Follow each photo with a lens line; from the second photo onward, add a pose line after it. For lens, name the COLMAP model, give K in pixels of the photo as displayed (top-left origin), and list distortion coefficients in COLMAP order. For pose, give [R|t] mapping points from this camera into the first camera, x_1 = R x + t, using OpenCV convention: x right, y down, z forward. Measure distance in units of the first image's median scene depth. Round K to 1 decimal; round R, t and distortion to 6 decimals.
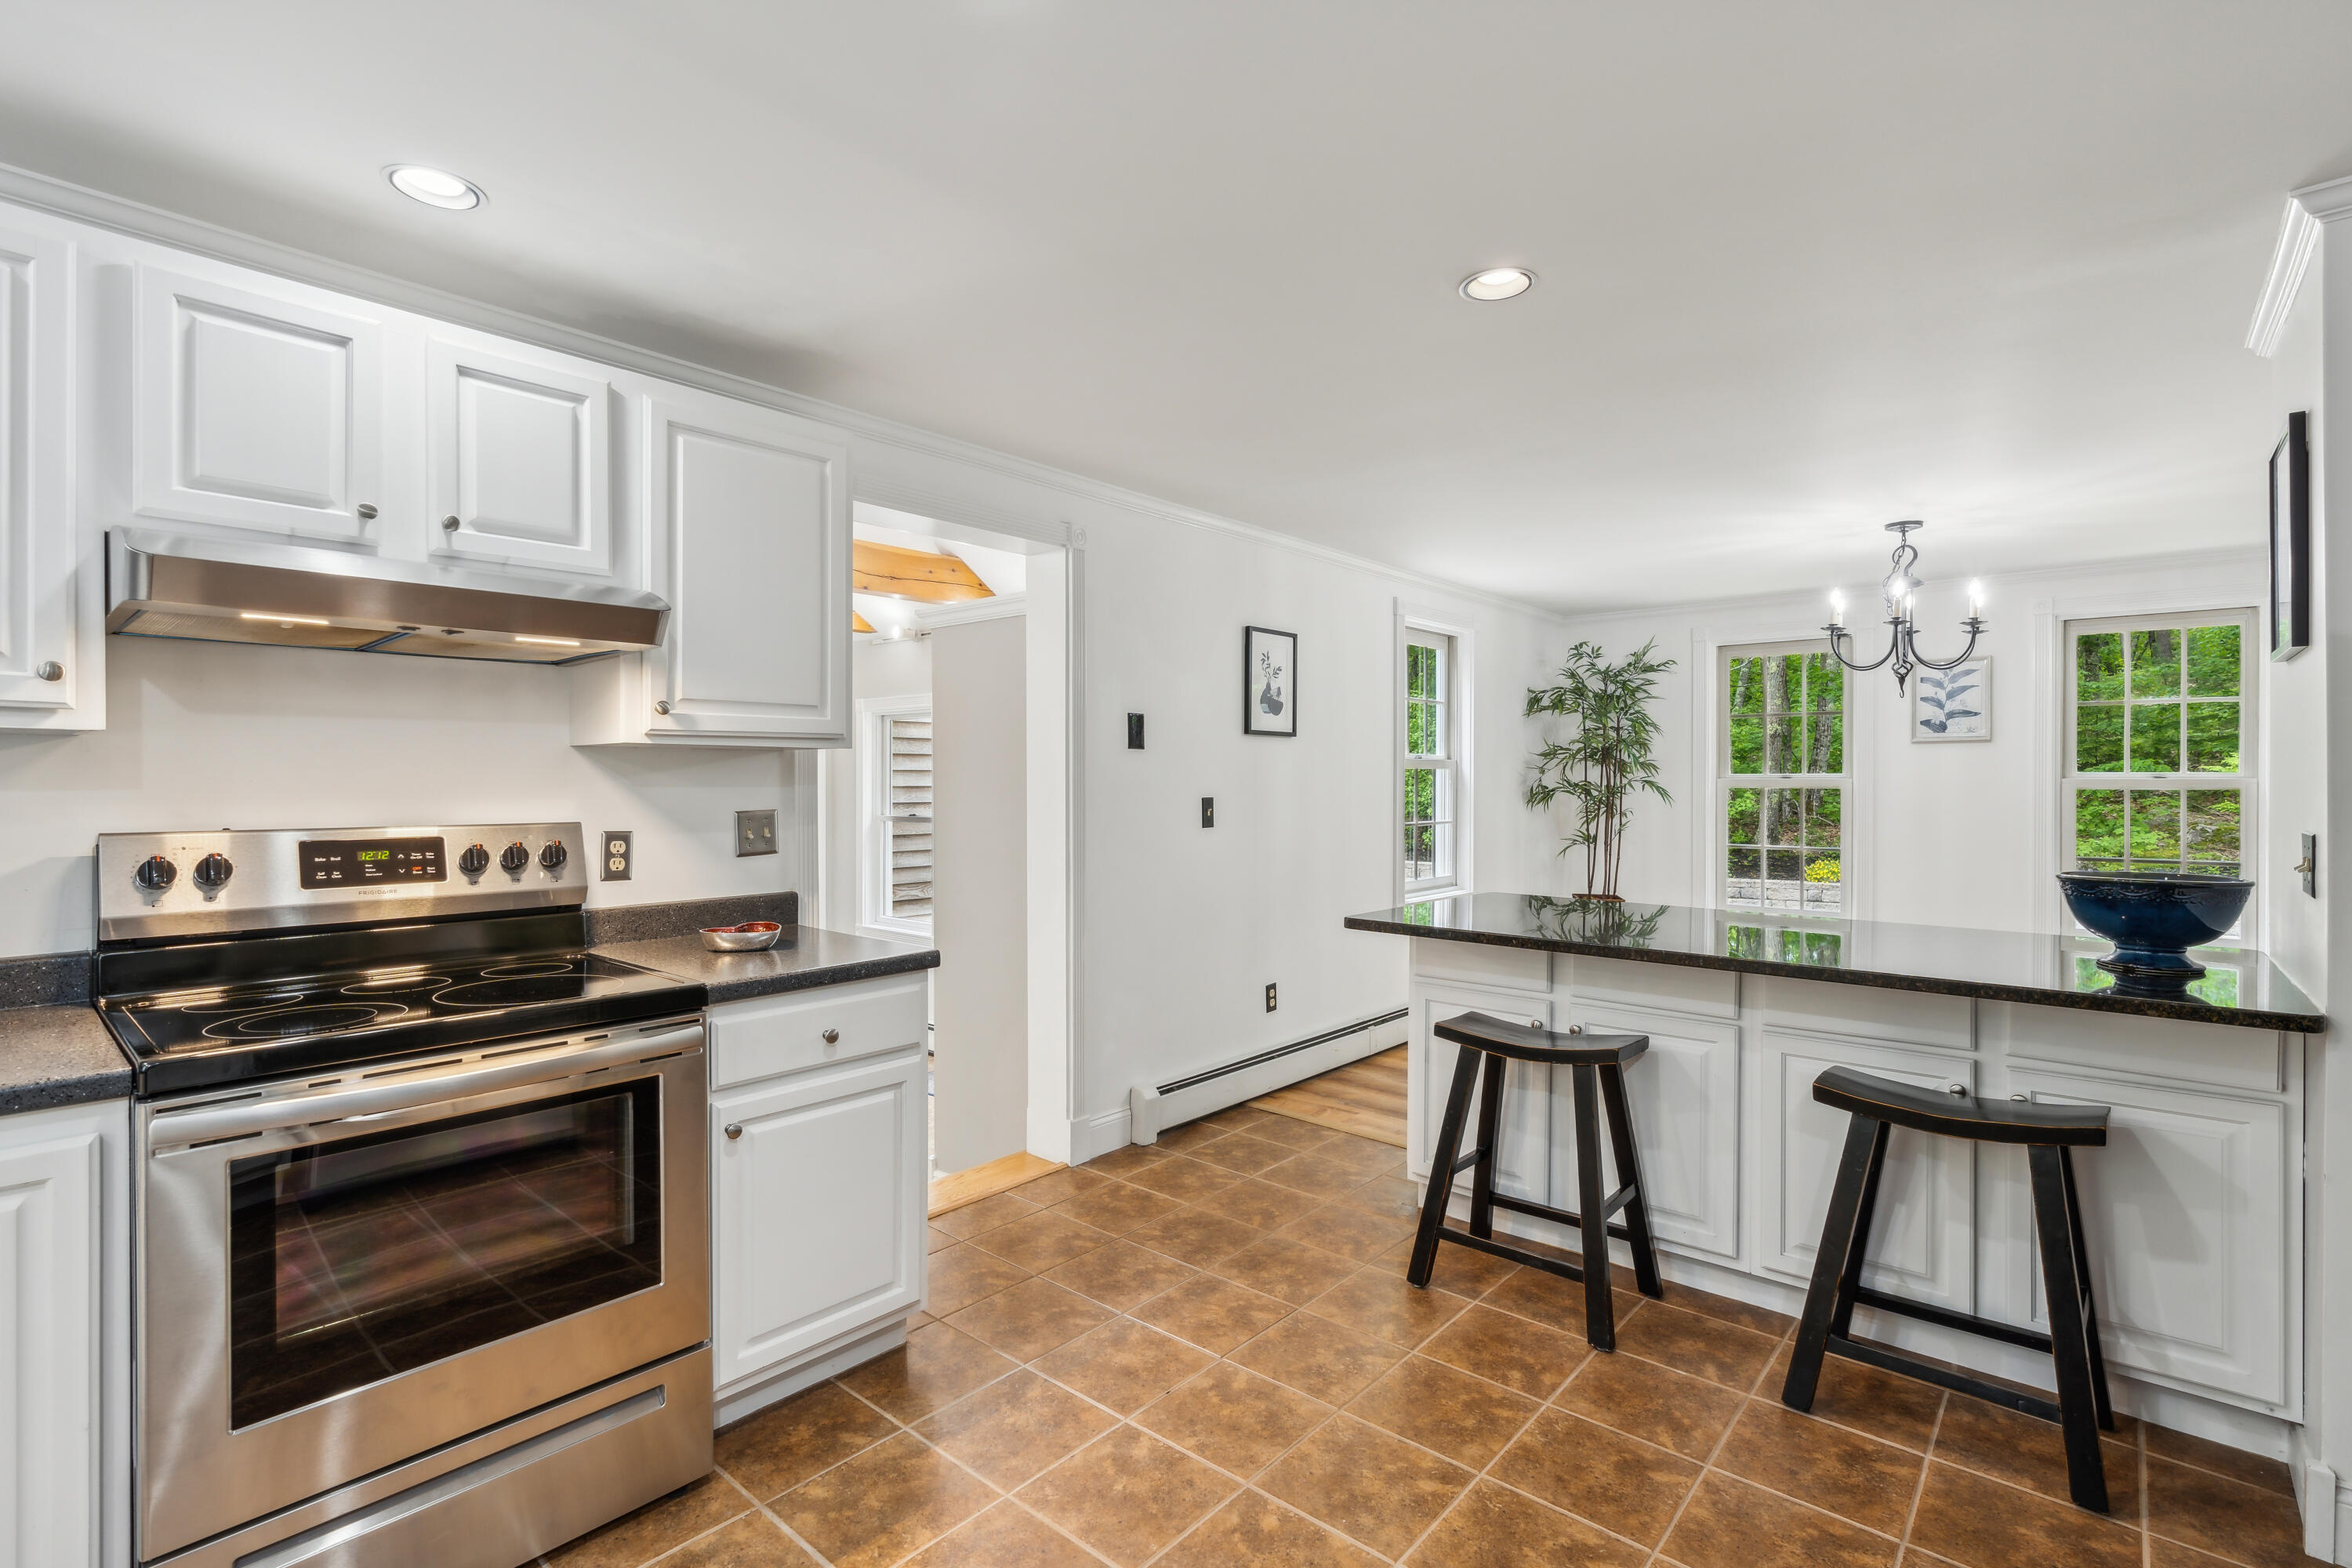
lens RADIAL K [[1089.3, 0, 1173.7], [0, 1089.3, 795.2], [0, 0, 1]] dist [-0.004920, 0.001953]
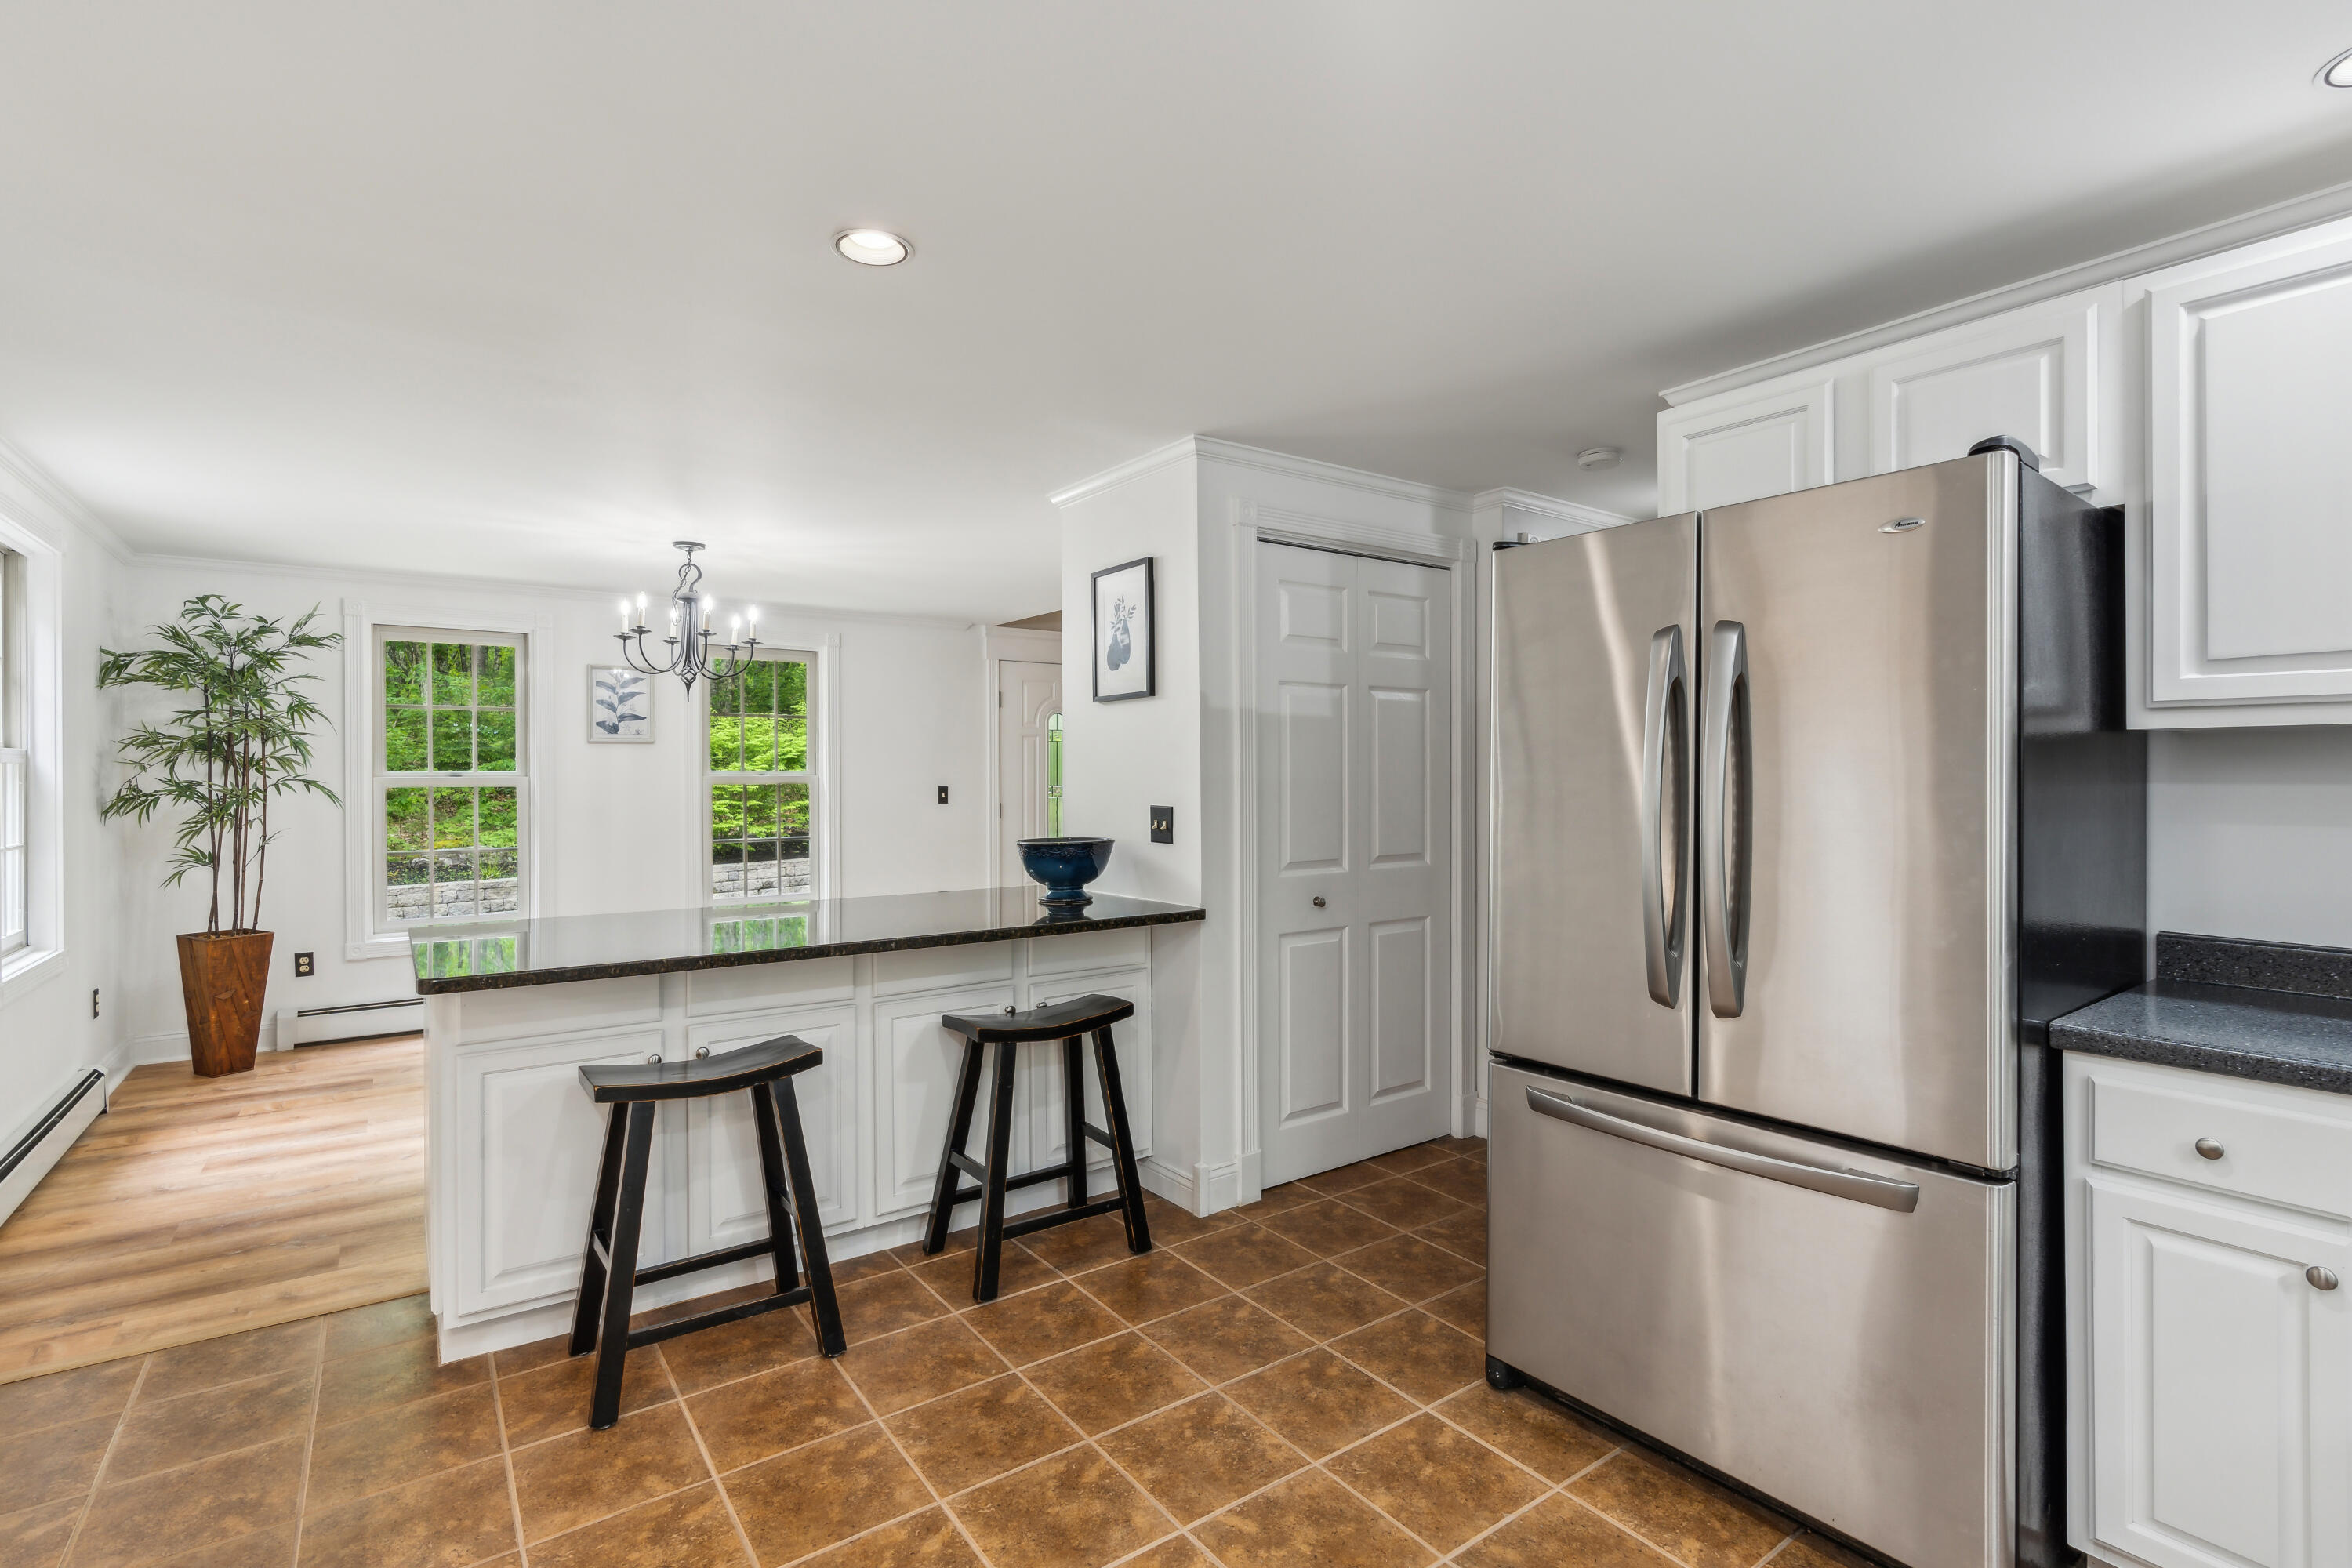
lens RADIAL K [[1089.3, 0, 1182.0], [0, 1089.3, 779.6], [0, 0, 1]] dist [-0.004920, 0.001953]
pose [[0.225747, -0.004740, 0.974174, -0.270918], [0.018970, 0.999820, 0.000468, -0.002776], [-0.974001, 0.018374, 0.225796, 0.256257]]
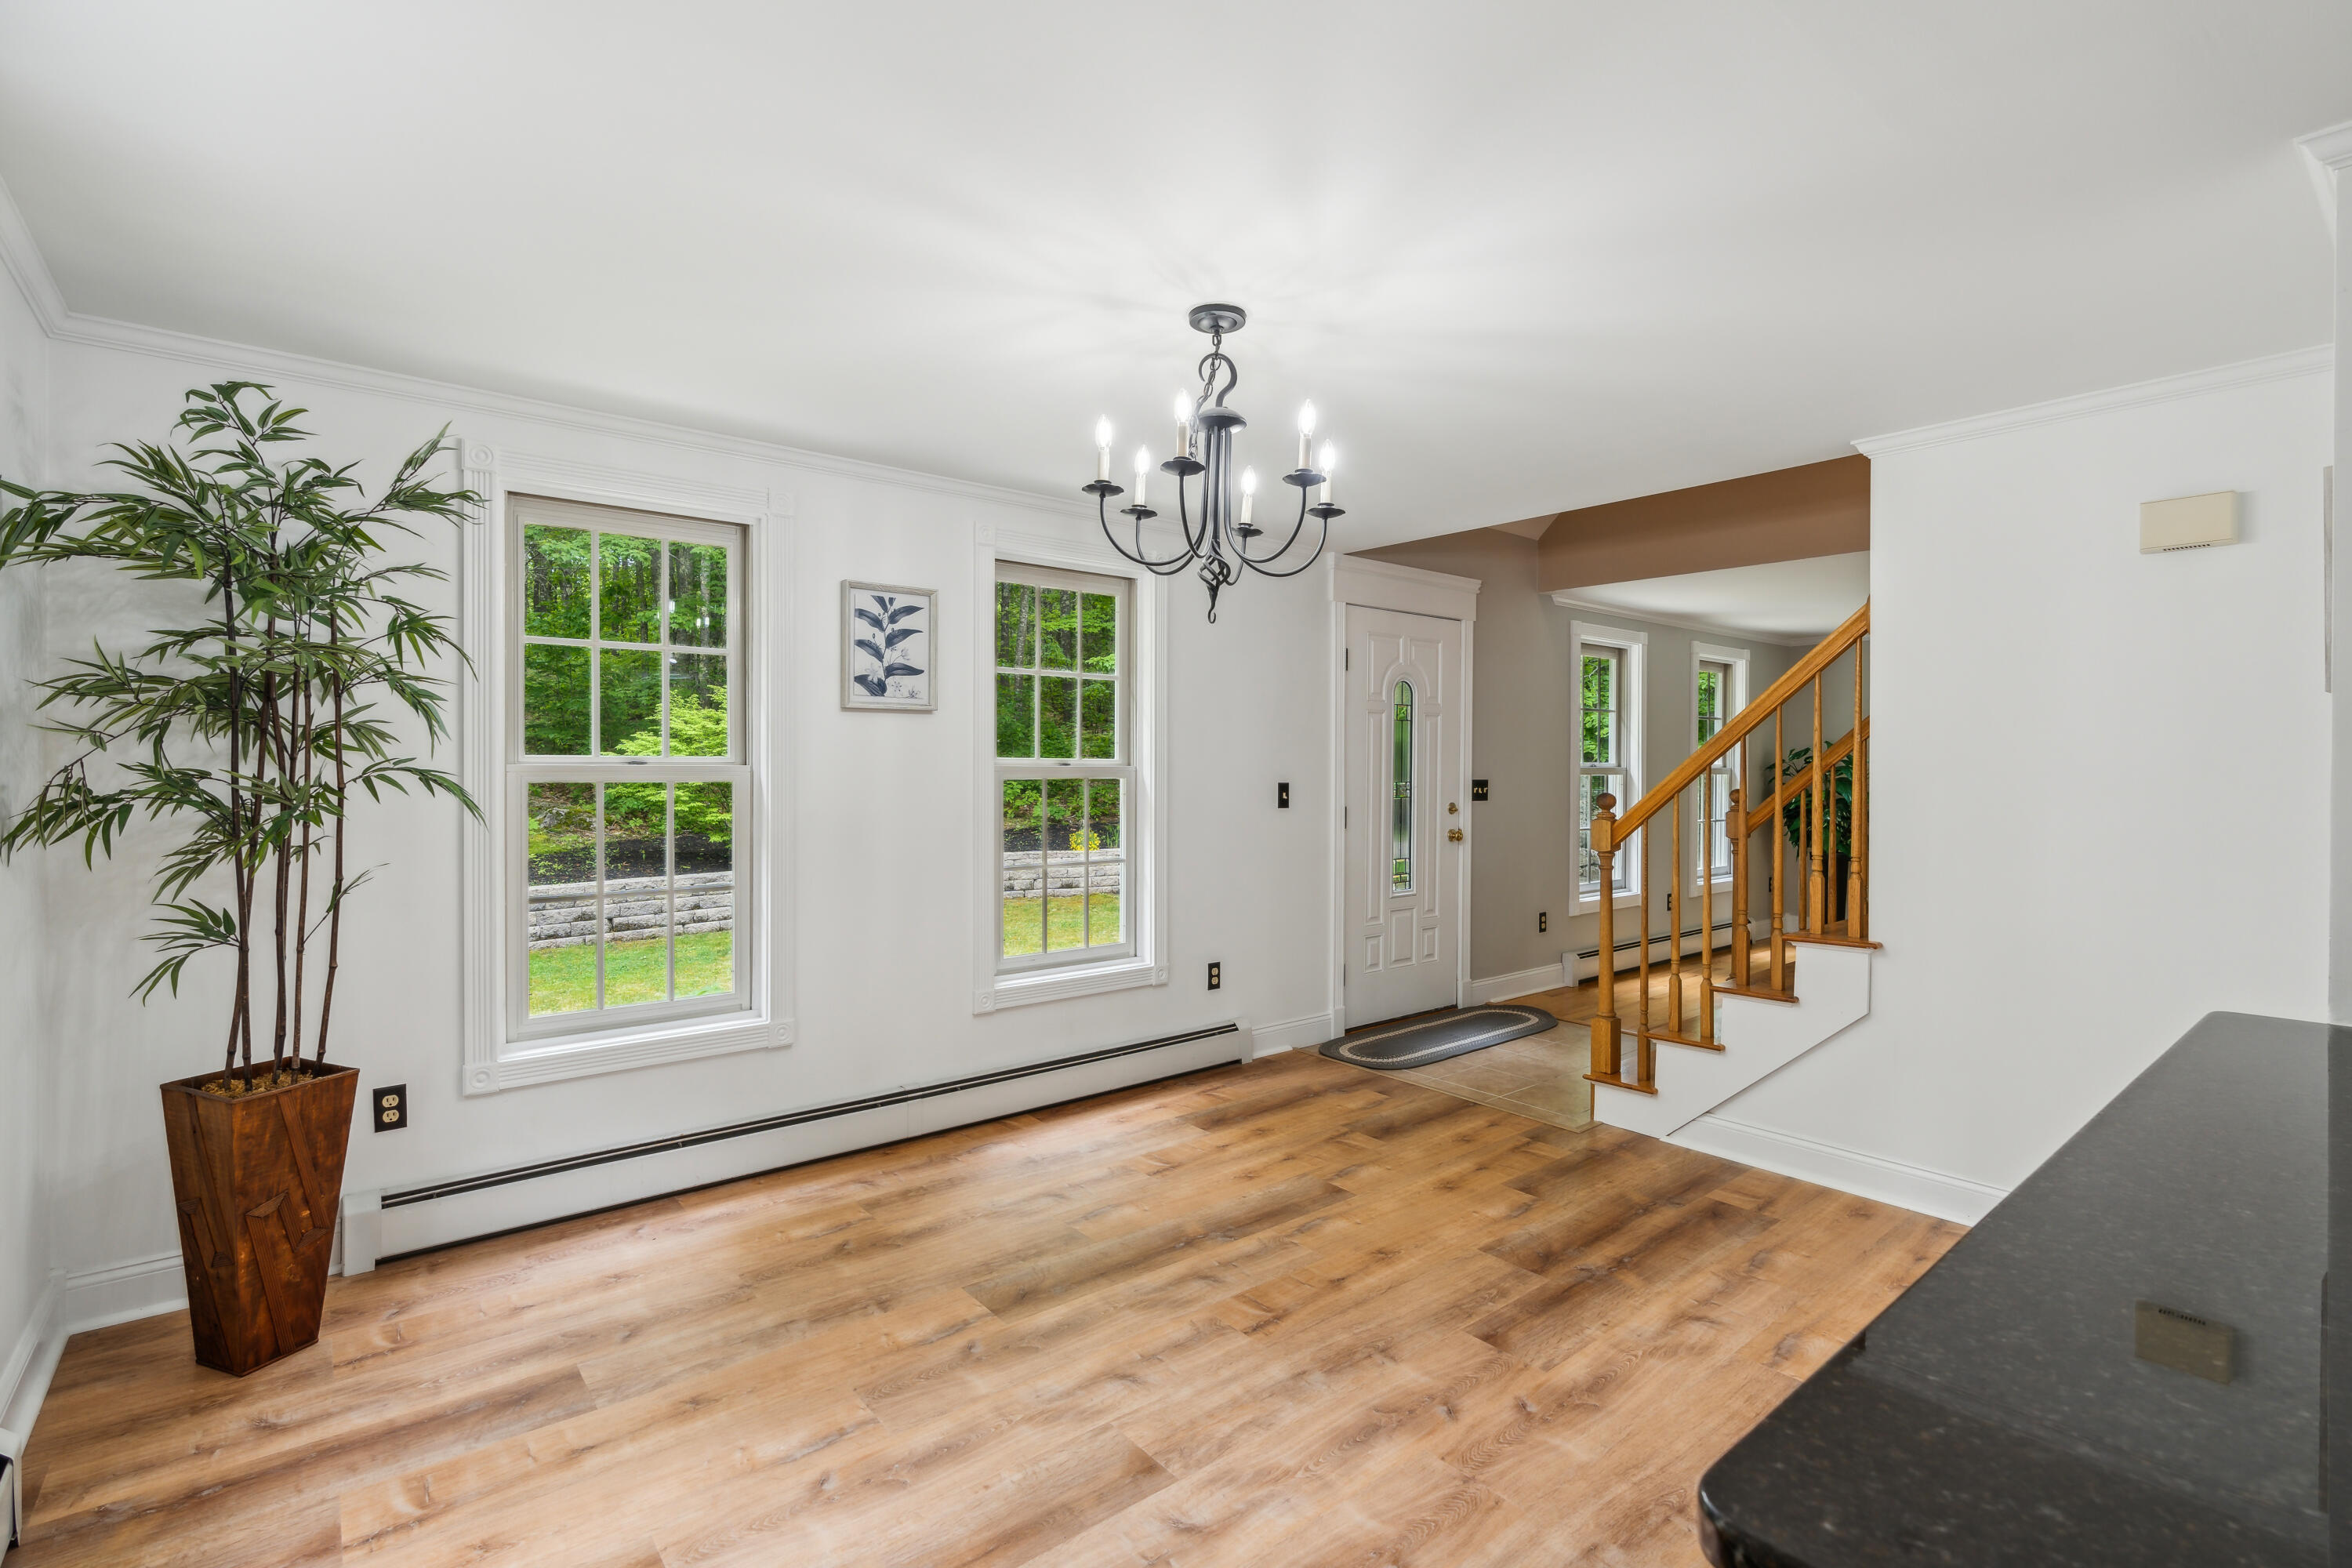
lens RADIAL K [[1089.3, 0, 1186.8], [0, 1089.3, 777.2], [0, 0, 1]] dist [-0.004920, 0.001953]
pose [[0.166851, -0.010036, 0.985931, 0.103757], [0.011650, 0.999898, 0.008207, -0.014380], [-0.985913, 0.010116, 0.166951, 0.871120]]
